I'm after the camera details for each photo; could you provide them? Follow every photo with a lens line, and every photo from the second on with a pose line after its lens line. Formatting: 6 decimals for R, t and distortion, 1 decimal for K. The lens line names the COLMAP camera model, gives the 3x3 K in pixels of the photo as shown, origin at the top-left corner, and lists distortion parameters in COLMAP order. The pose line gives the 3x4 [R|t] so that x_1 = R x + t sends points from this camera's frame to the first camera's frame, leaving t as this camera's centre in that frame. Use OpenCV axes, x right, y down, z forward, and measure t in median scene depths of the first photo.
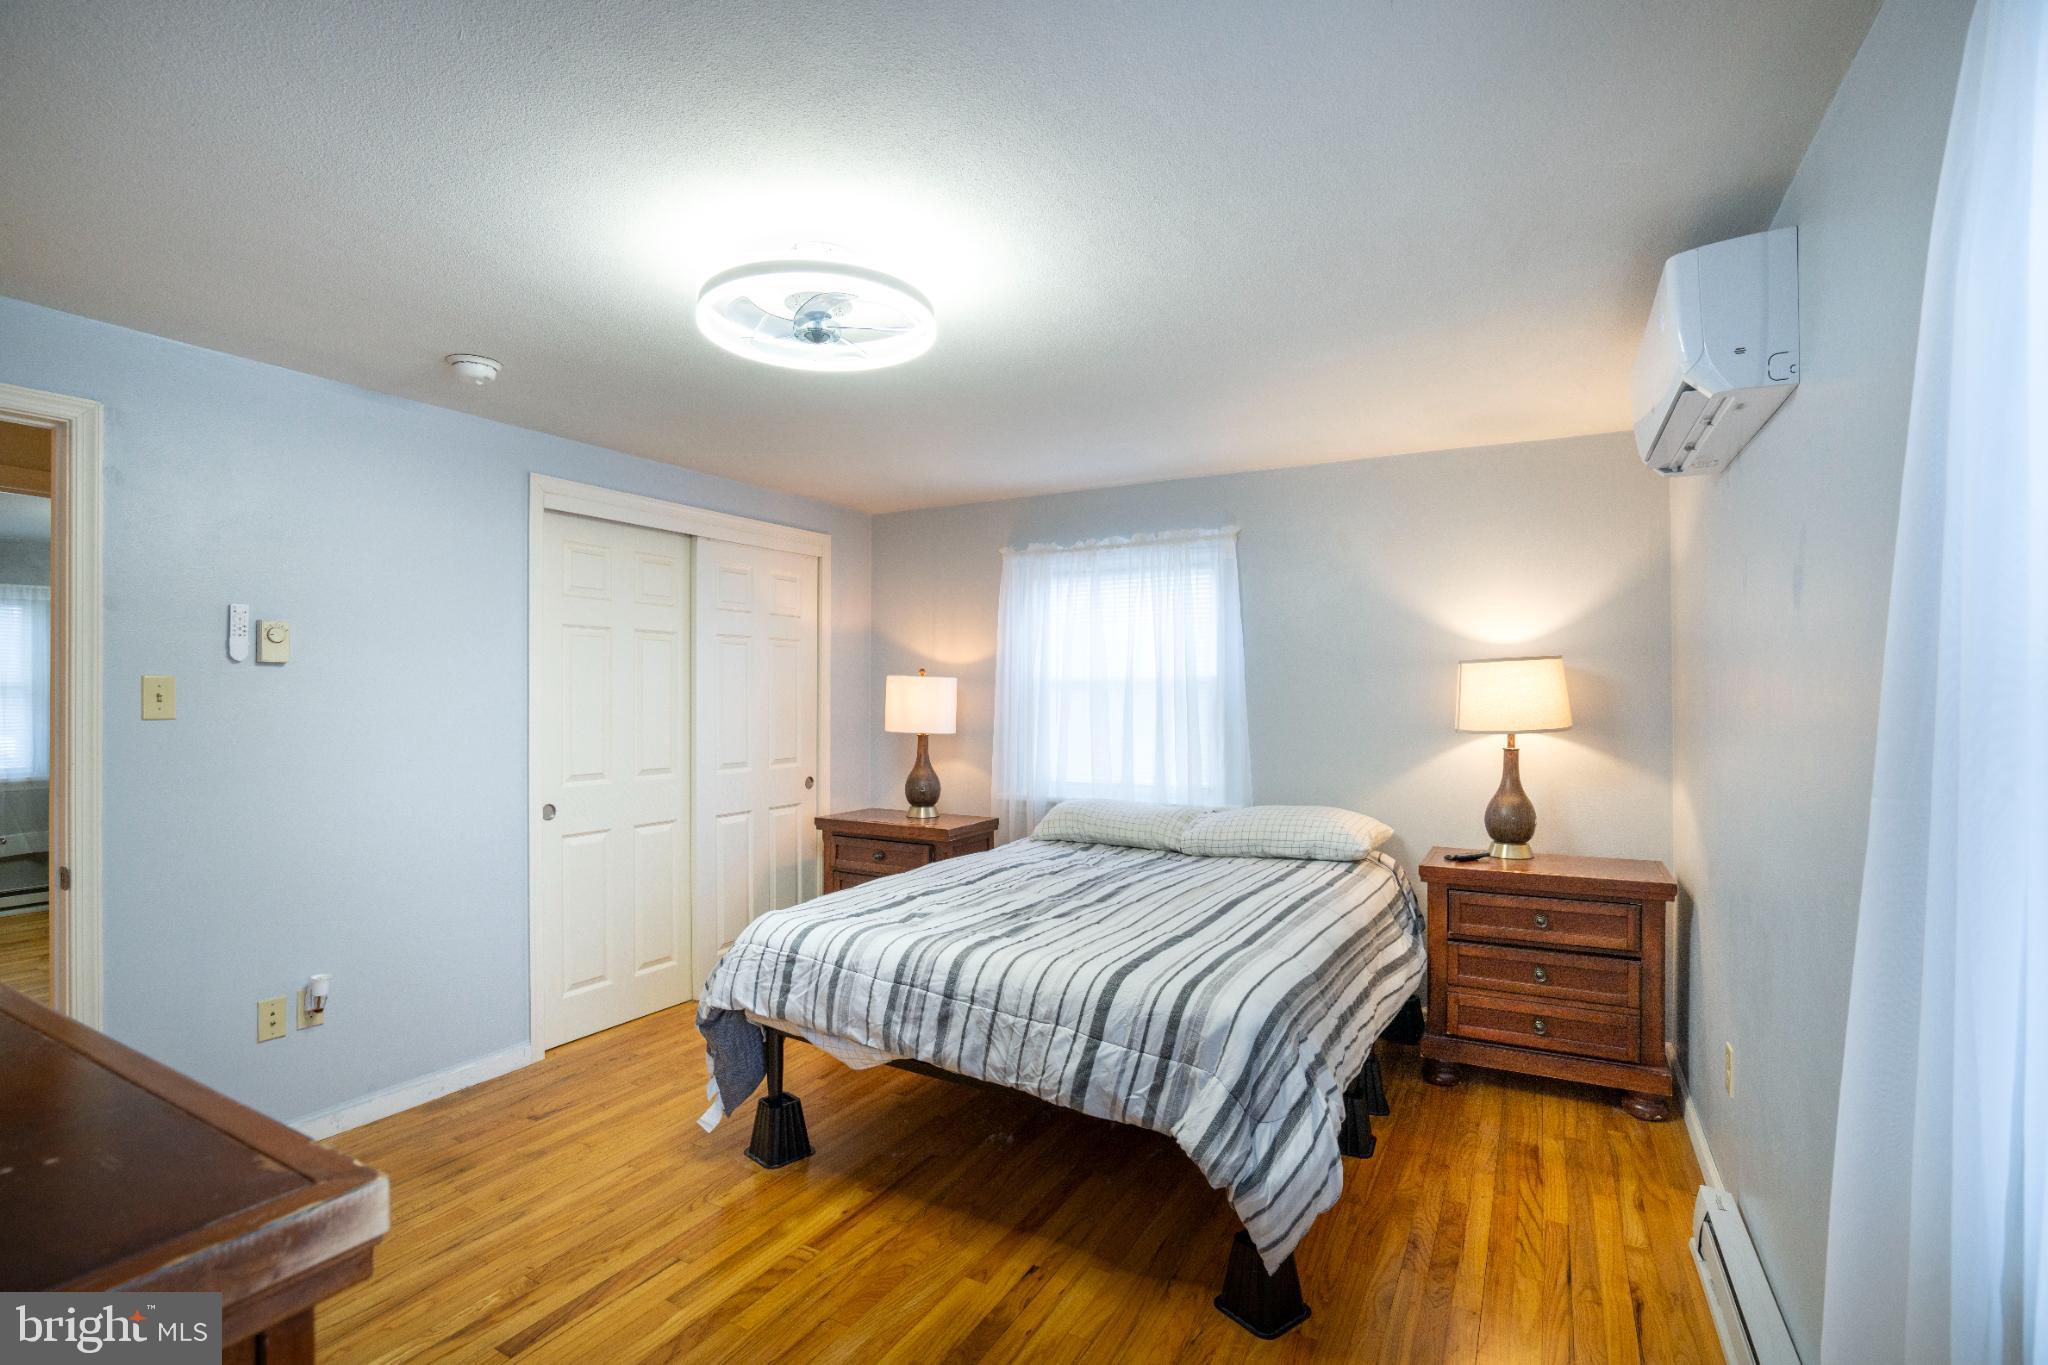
lens RADIAL K [[948.7, 0, 1019.8], [0, 948.7, 684.3], [0, 0, 1]] dist [-0.055307, 0.019510]
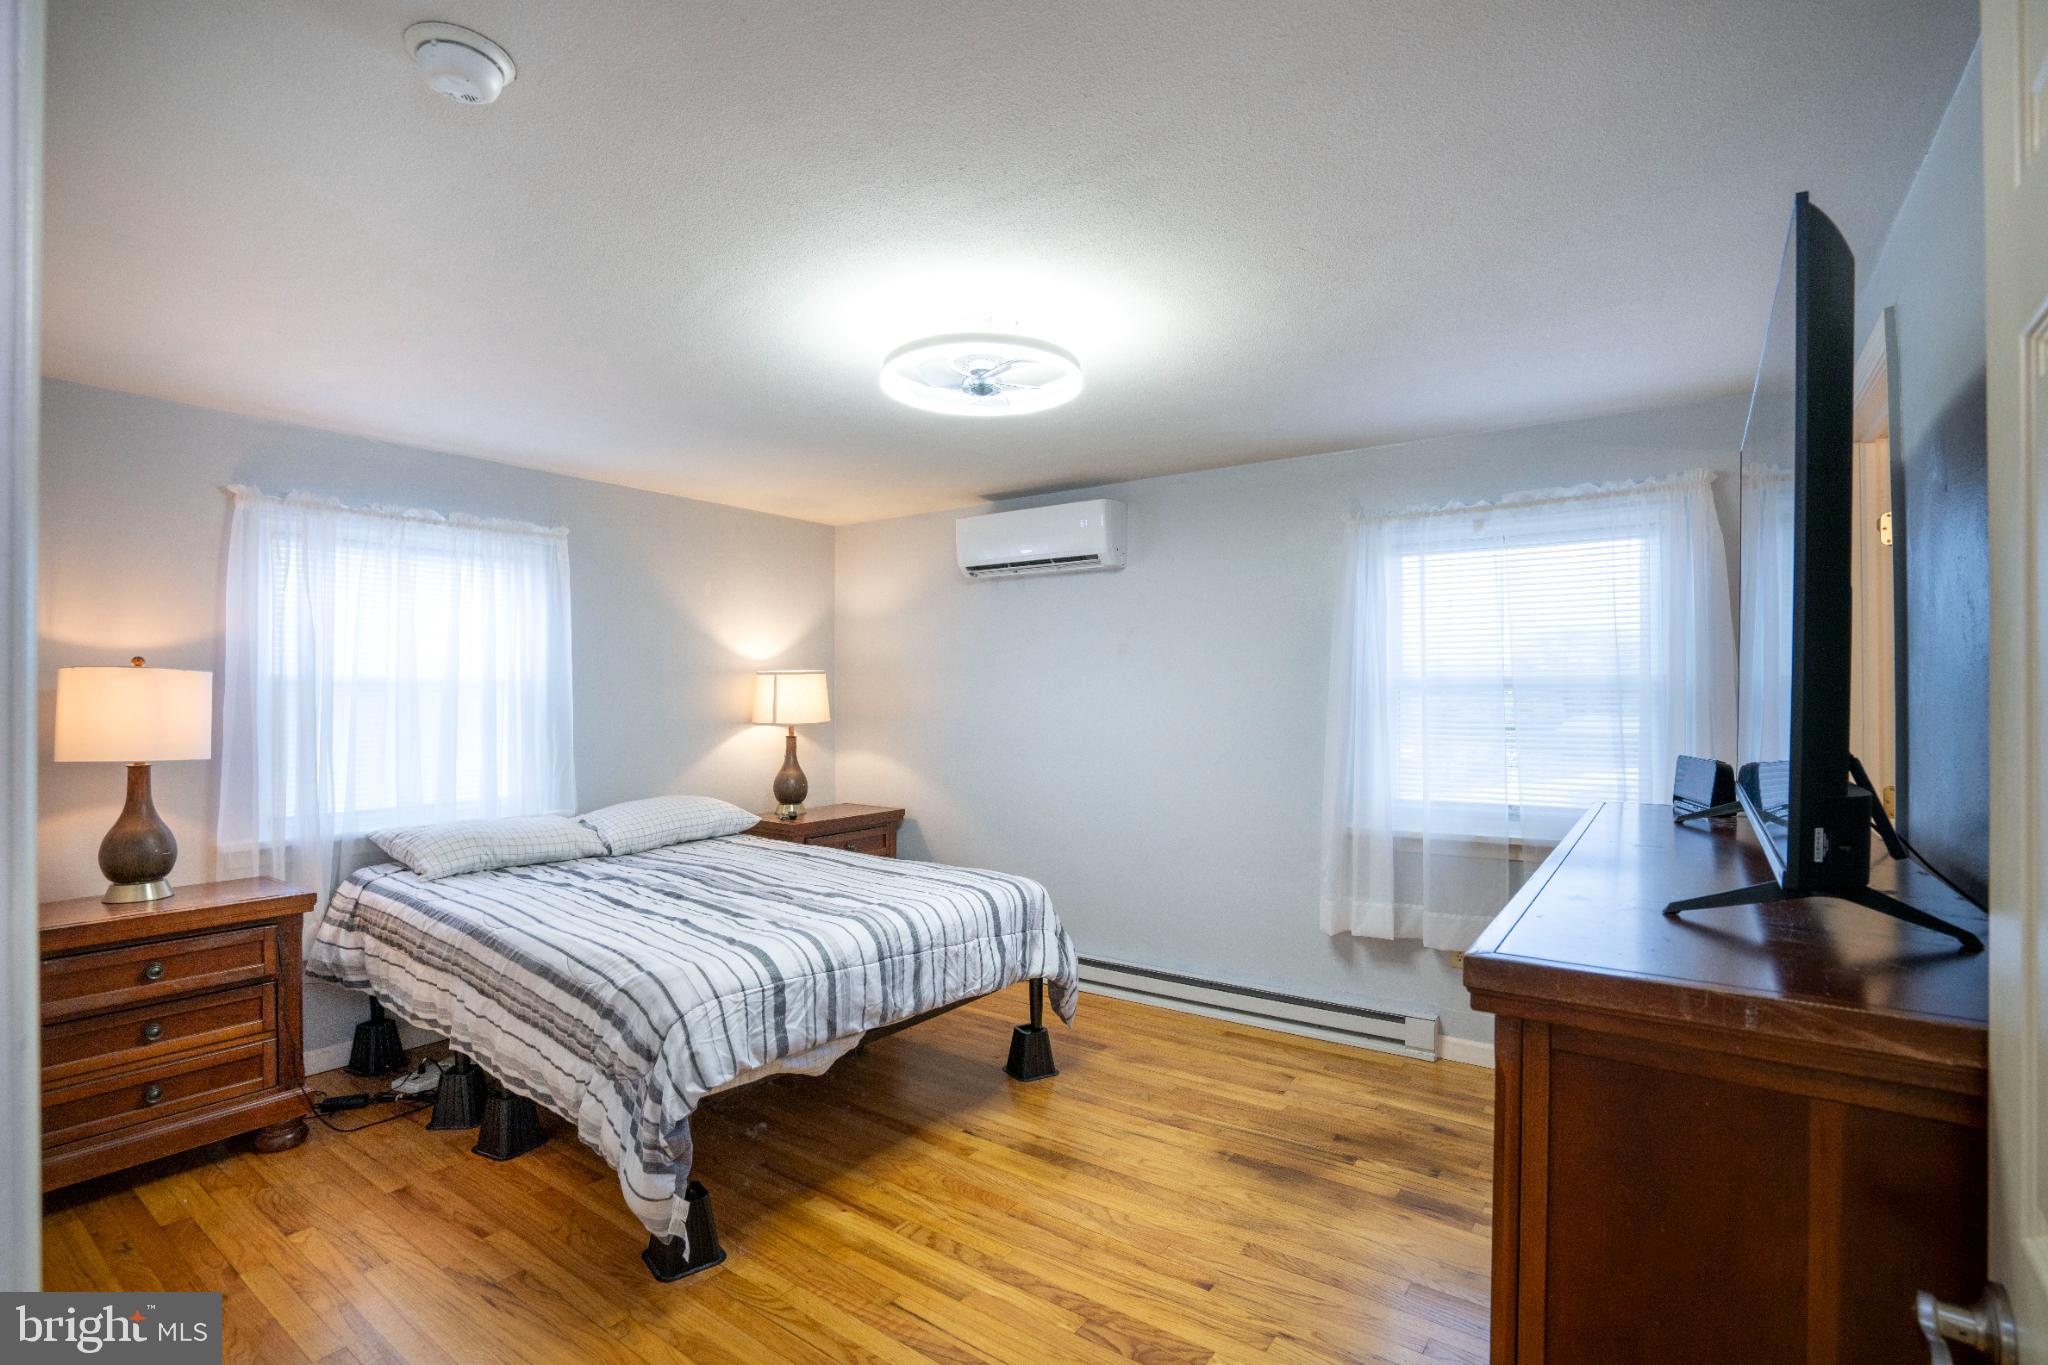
lens RADIAL K [[948.7, 0, 1015.3], [0, 948.7, 689.9], [0, 0, 1]] dist [-0.055307, 0.019510]
pose [[0.120406, 0.007778, 0.992694, -1.105180], [-0.006435, 0.999954, -0.007054, 0.009645], [-0.992704, -0.005539, 0.120450, 0.660249]]
